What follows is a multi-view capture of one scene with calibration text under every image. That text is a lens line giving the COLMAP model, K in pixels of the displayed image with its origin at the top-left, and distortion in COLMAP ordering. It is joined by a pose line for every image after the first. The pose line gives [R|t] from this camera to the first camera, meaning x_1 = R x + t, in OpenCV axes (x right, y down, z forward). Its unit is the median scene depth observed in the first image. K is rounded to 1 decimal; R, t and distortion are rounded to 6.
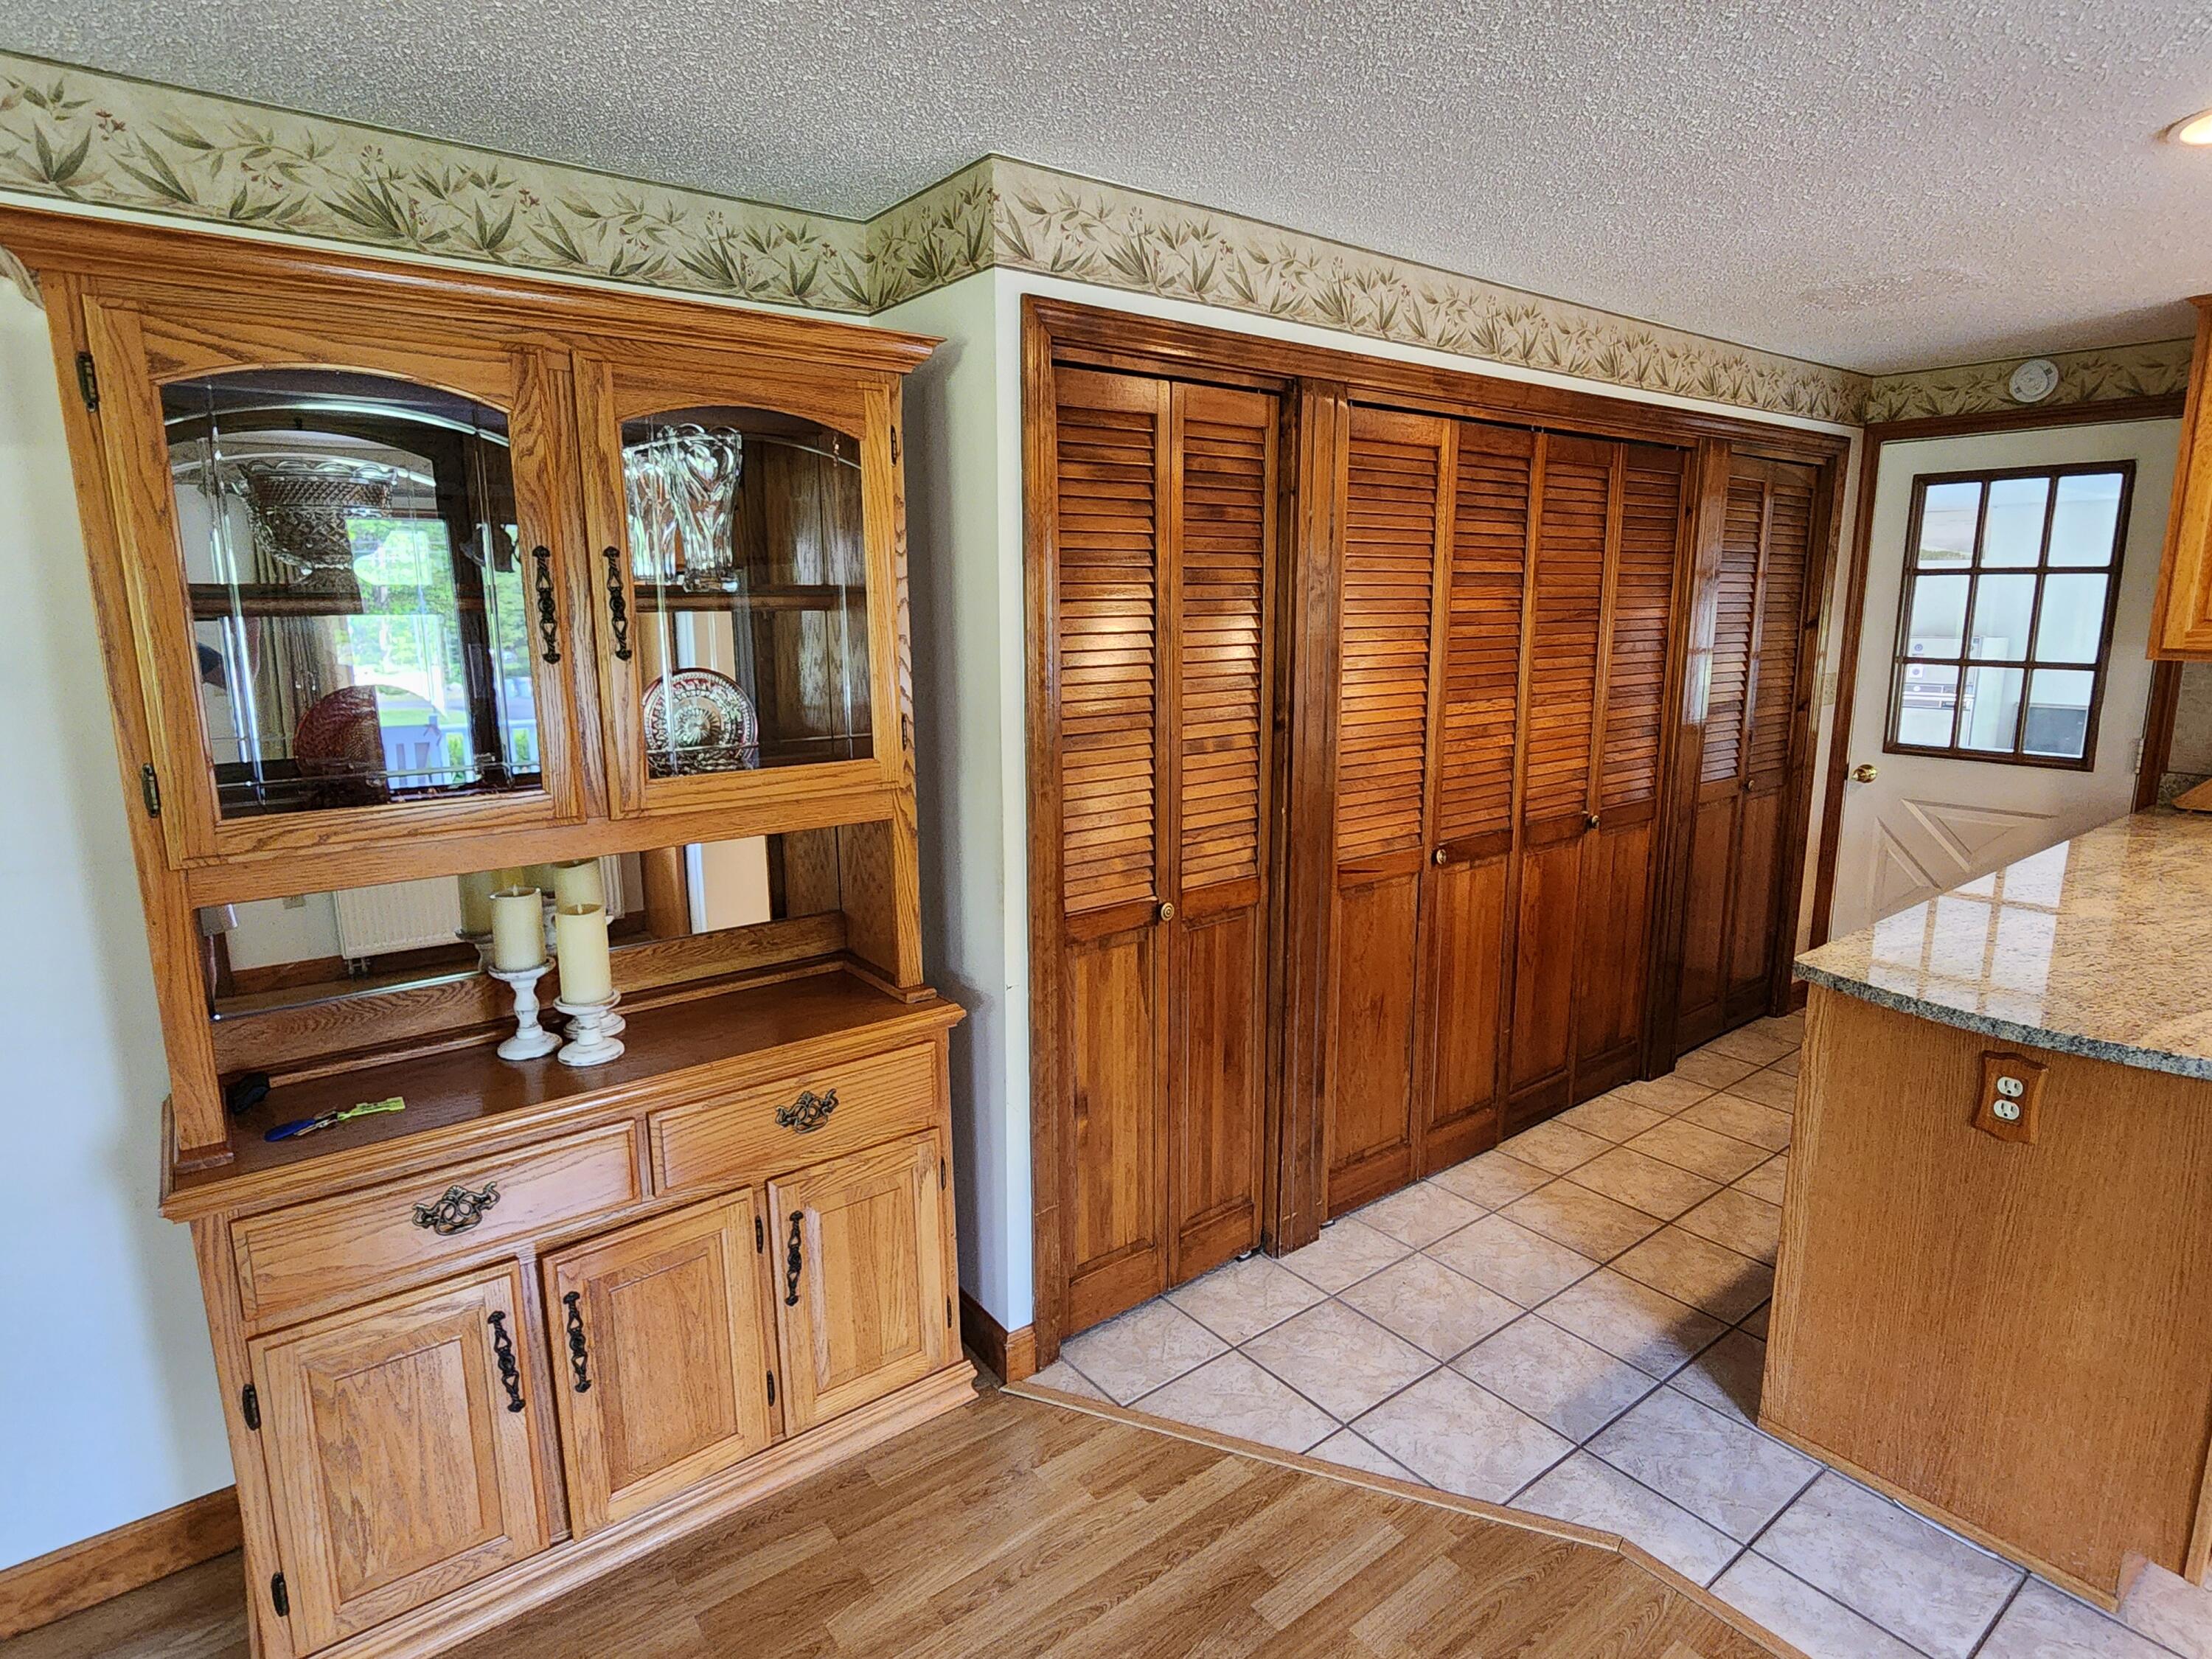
lens RADIAL K [[1189.5, 0, 1105.2], [0, 1189.5, 816.6], [0, 0, 1]] dist [-0.002032, -0.001283]
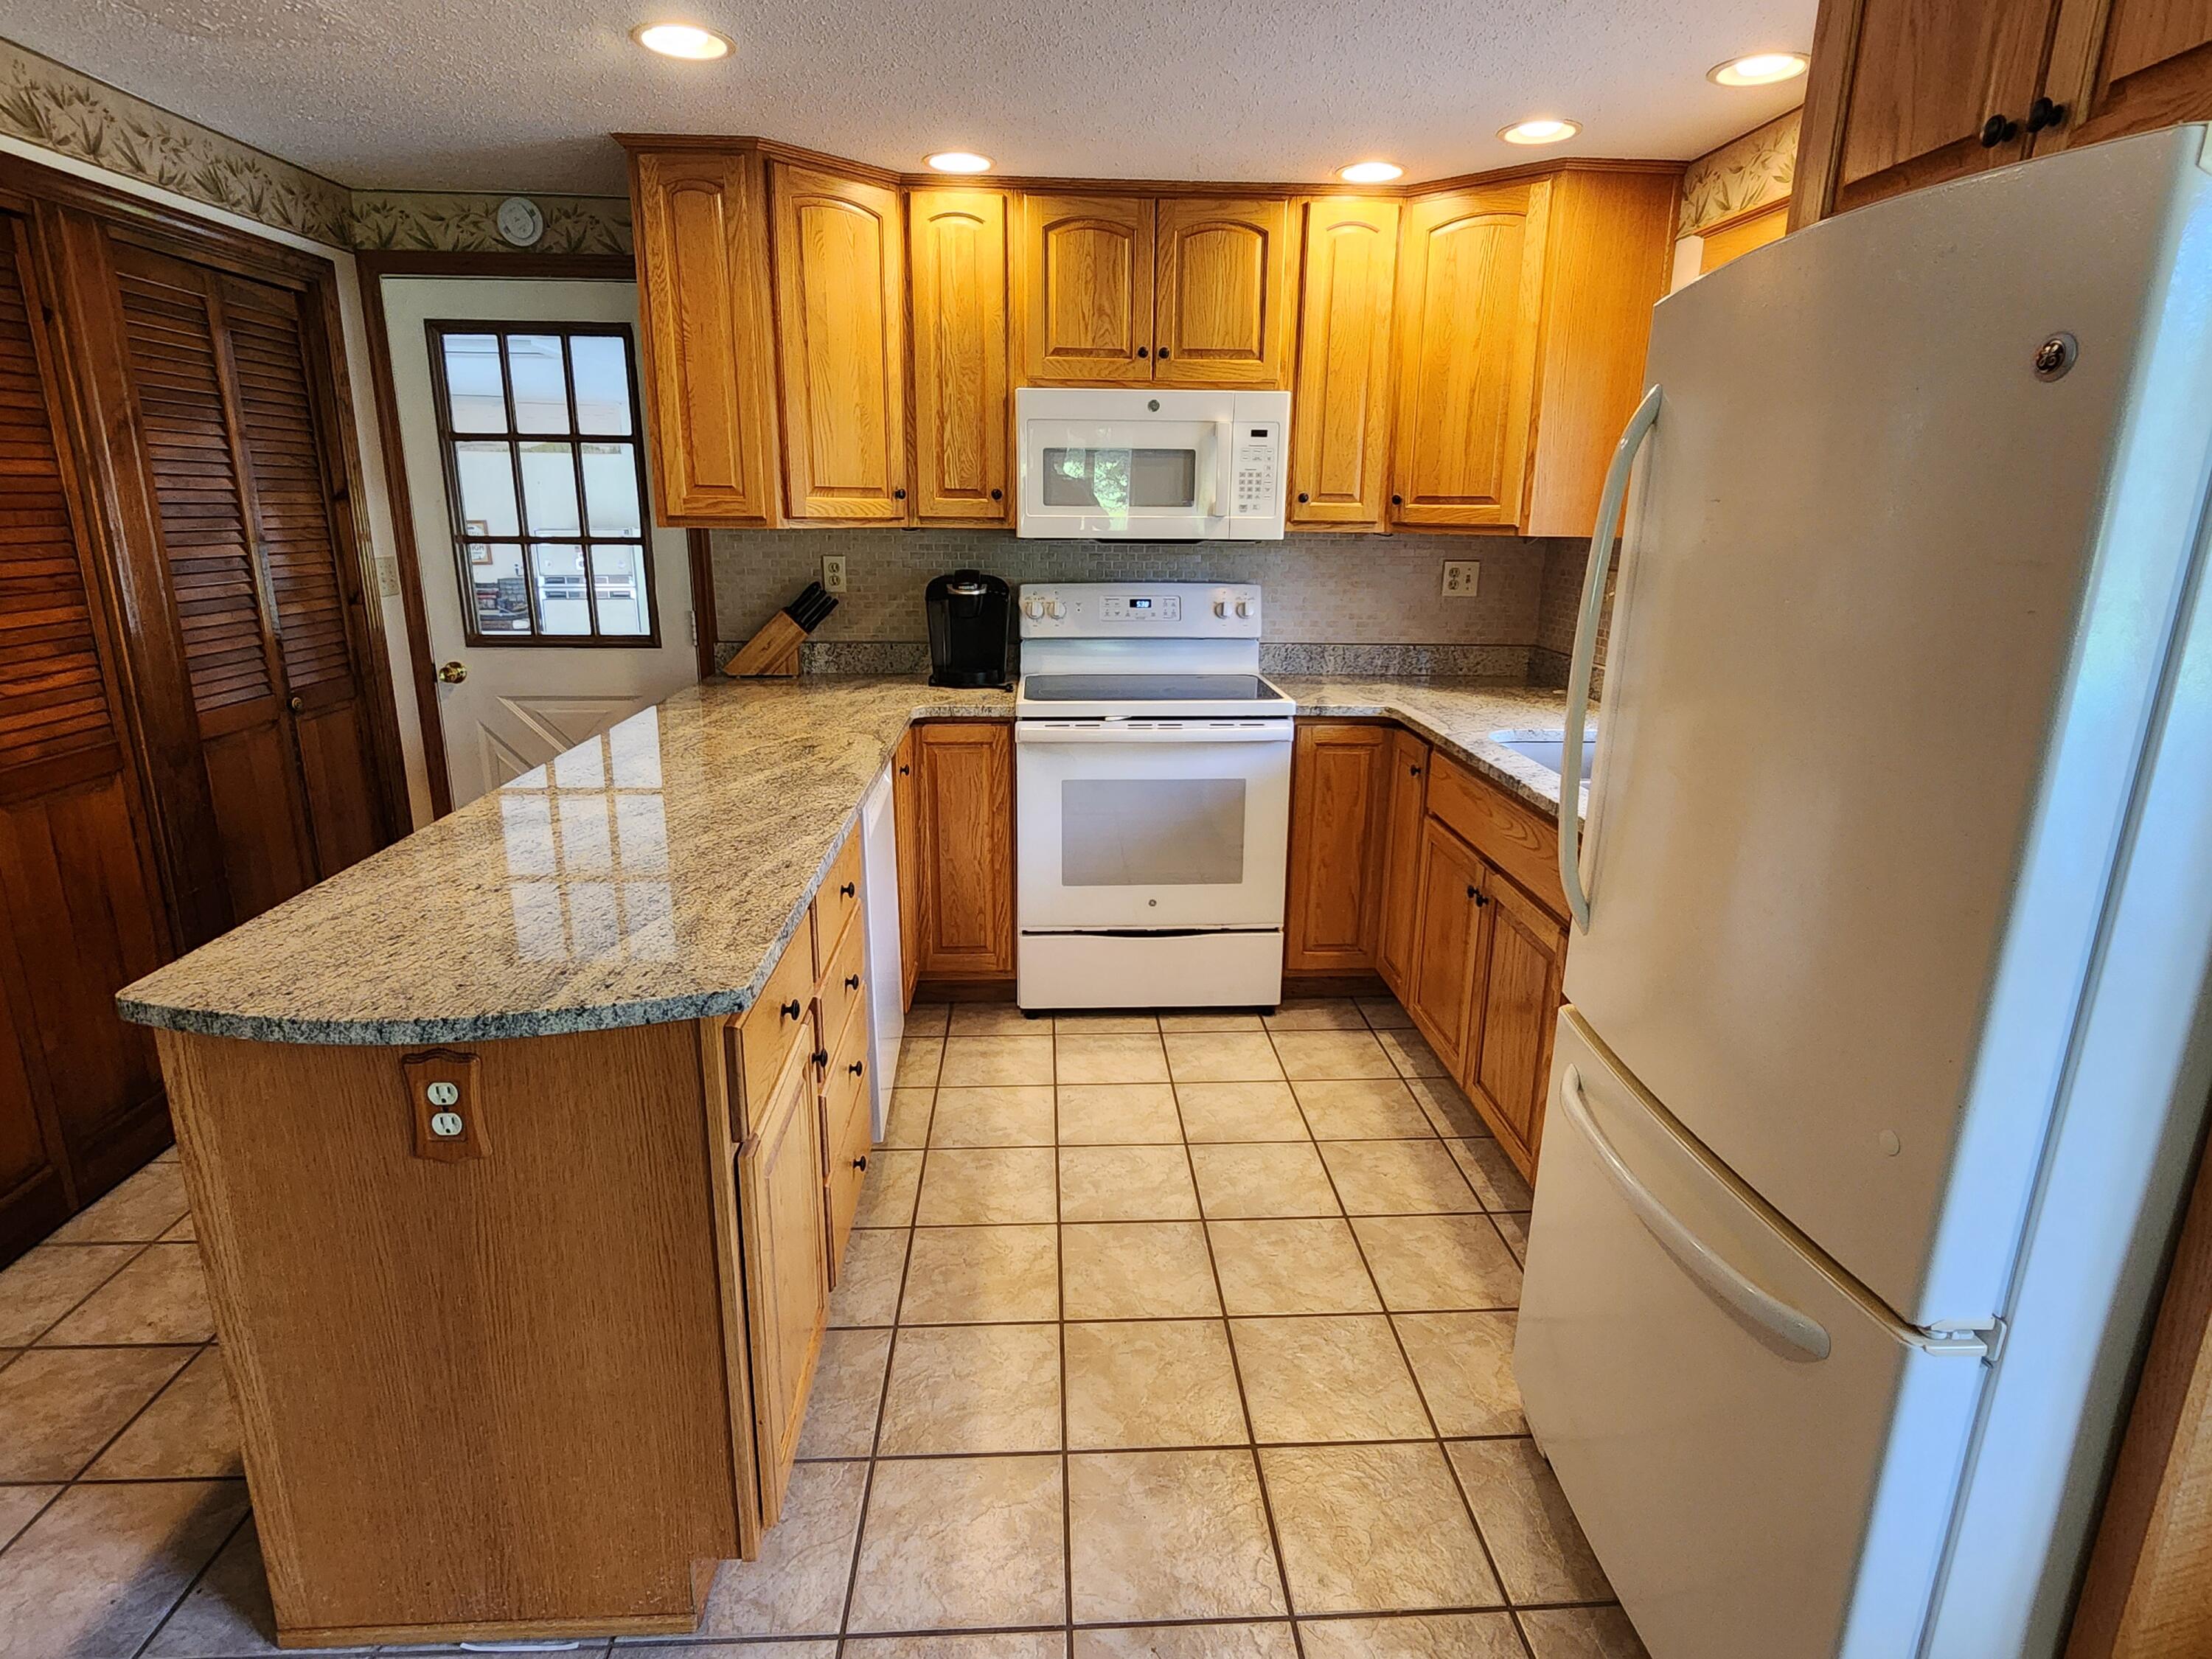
lens RADIAL K [[1189.5, 0, 1103.5], [0, 1189.5, 827.2], [0, 0, 1]] dist [-0.002032, -0.001283]
pose [[0.569689, -0.208053, 0.795090, 0.220845], [0.138570, 0.977893, 0.156601, 0.004663], [-0.810094, 0.020962, 0.585925, 0.118748]]
